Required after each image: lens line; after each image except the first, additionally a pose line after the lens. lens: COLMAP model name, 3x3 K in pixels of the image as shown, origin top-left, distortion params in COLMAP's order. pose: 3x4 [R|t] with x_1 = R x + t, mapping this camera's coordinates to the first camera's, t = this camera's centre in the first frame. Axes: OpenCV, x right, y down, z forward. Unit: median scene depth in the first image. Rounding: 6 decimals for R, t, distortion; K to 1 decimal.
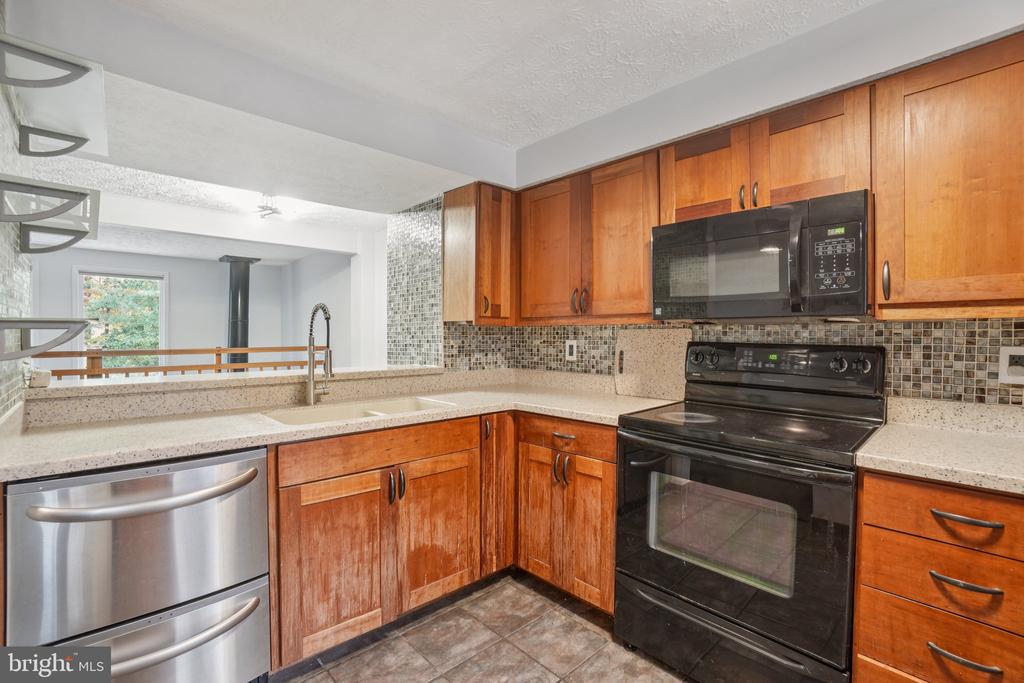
lens RADIAL K [[467.8, 0, 512.0], [0, 467.8, 341.5], [0, 0, 1]] dist [-0.027484, 0.000622]
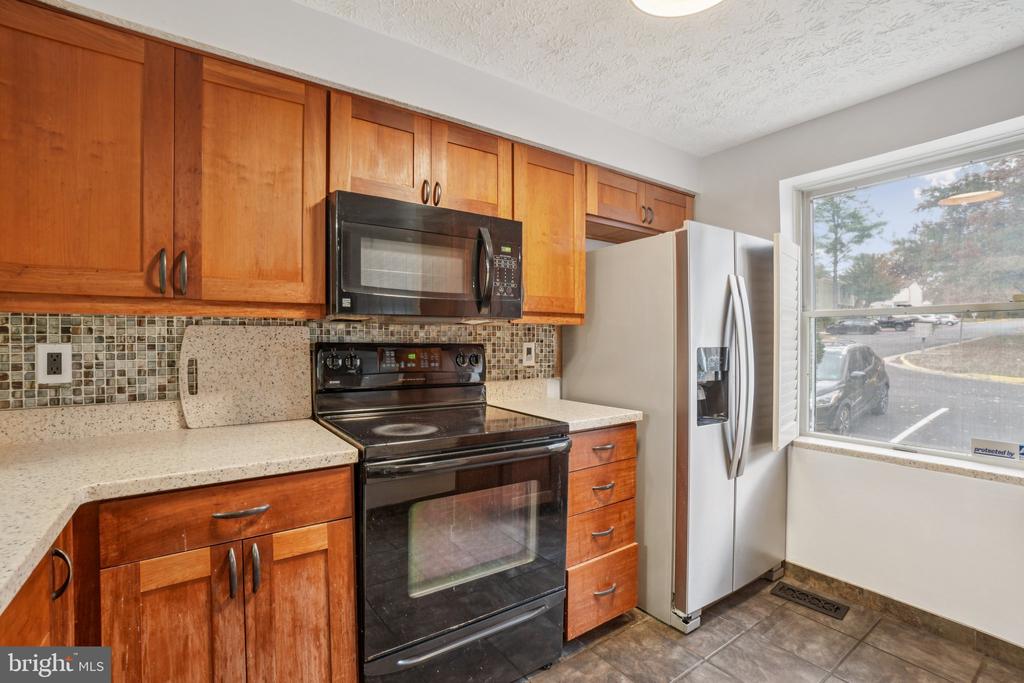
lens RADIAL K [[467.8, 0, 512.0], [0, 467.8, 341.5], [0, 0, 1]] dist [-0.027484, 0.000622]
pose [[0.155976, -0.006884, 0.987737, -0.380688], [0.014386, 0.999885, 0.004697, -0.000524], [-0.987656, 0.013477, 0.156057, 0.580546]]
